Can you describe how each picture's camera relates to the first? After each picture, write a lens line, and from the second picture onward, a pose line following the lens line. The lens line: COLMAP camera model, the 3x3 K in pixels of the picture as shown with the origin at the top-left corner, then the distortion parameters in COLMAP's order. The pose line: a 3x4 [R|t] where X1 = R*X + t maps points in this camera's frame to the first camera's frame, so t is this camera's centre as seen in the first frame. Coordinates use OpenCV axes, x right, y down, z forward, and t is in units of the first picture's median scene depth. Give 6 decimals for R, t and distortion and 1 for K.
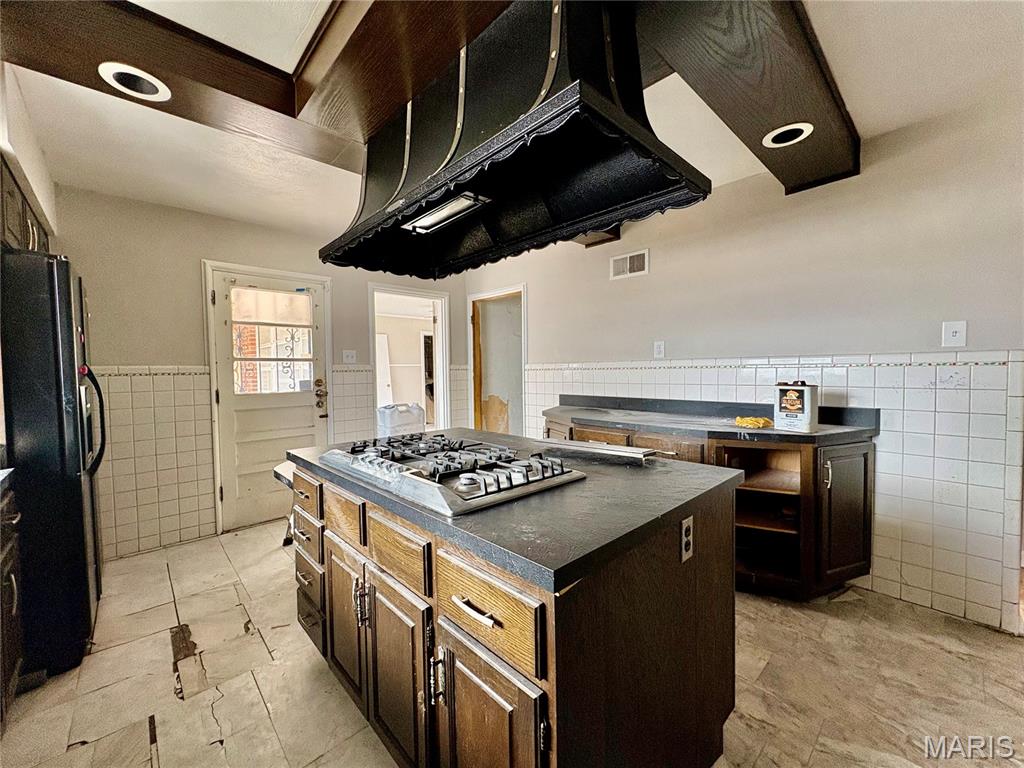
lens RADIAL K [[408.2, 0, 512.0], [0, 408.2, 384.0], [0, 0, 1]] dist [-0.002008, -0.000160]
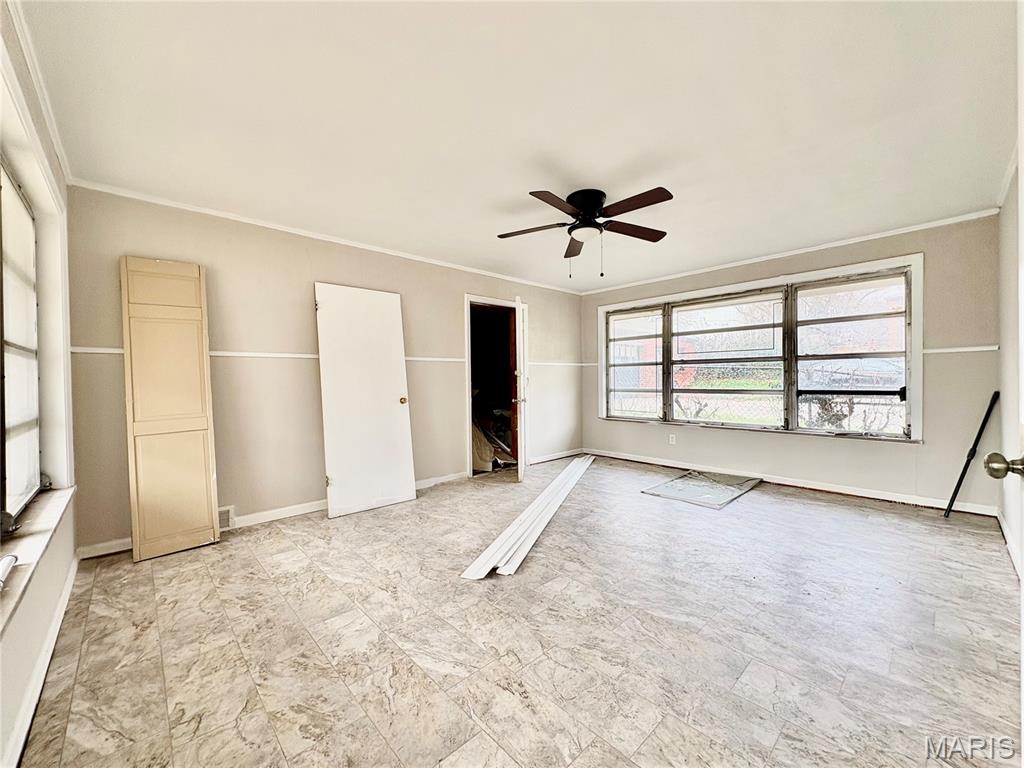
lens RADIAL K [[408.2, 0, 512.0], [0, 408.2, 384.0], [0, 0, 1]] dist [-0.002008, -0.000160]
pose [[-0.999684, 0.024806, 0.004132, 0.229504], [0.024968, 0.998649, 0.045575, -0.008656], [-0.002996, 0.045664, -0.998952, 0.813285]]
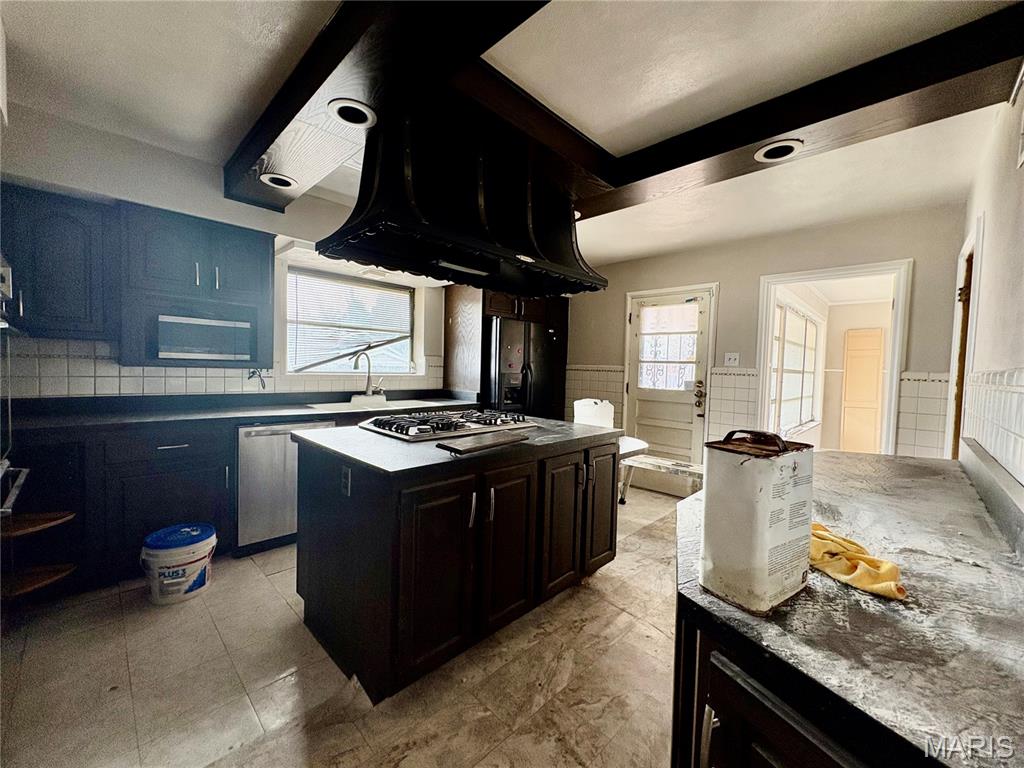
lens RADIAL K [[408.2, 0, 512.0], [0, 408.2, 384.0], [0, 0, 1]] dist [-0.002008, -0.000160]
pose [[0.048330, 0.054391, -0.997349, 0.584260], [-0.070600, 0.996205, 0.050907, -0.022849], [0.996333, 0.067952, 0.051987, 0.457868]]
